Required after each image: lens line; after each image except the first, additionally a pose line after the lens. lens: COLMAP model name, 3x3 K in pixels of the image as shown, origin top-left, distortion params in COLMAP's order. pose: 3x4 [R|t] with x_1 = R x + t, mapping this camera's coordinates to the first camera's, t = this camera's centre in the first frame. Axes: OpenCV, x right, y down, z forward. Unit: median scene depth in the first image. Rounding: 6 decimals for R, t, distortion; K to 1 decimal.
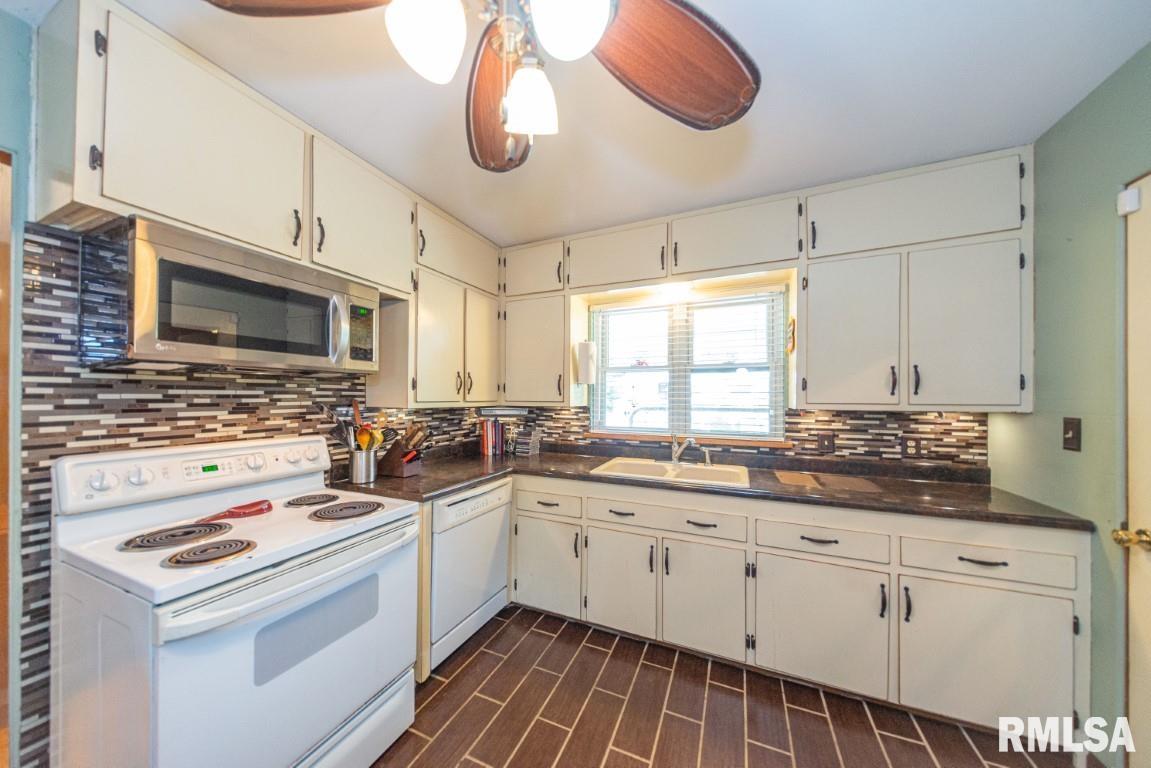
lens RADIAL K [[375.7, 0, 567.1], [0, 375.7, 391.0], [0, 0, 1]] dist [0.001108, -0.000061]
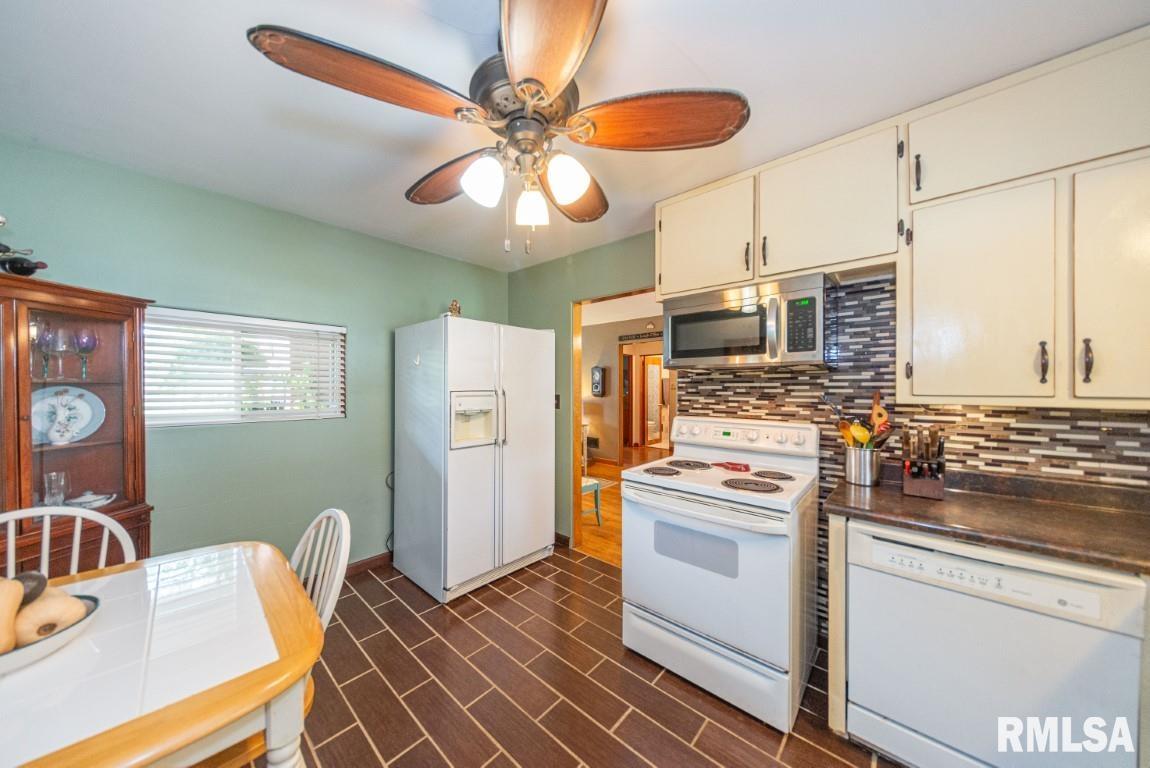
lens RADIAL K [[375.3, 0, 577.4], [0, 375.3, 387.4], [0, 0, 1]] dist [0.001108, -0.000061]
pose [[-0.298561, -0.000580, -0.954390, 0.529380], [0.014679, 0.999879, -0.005199, 0.009103], [0.954278, -0.015561, -0.298516, 0.644919]]
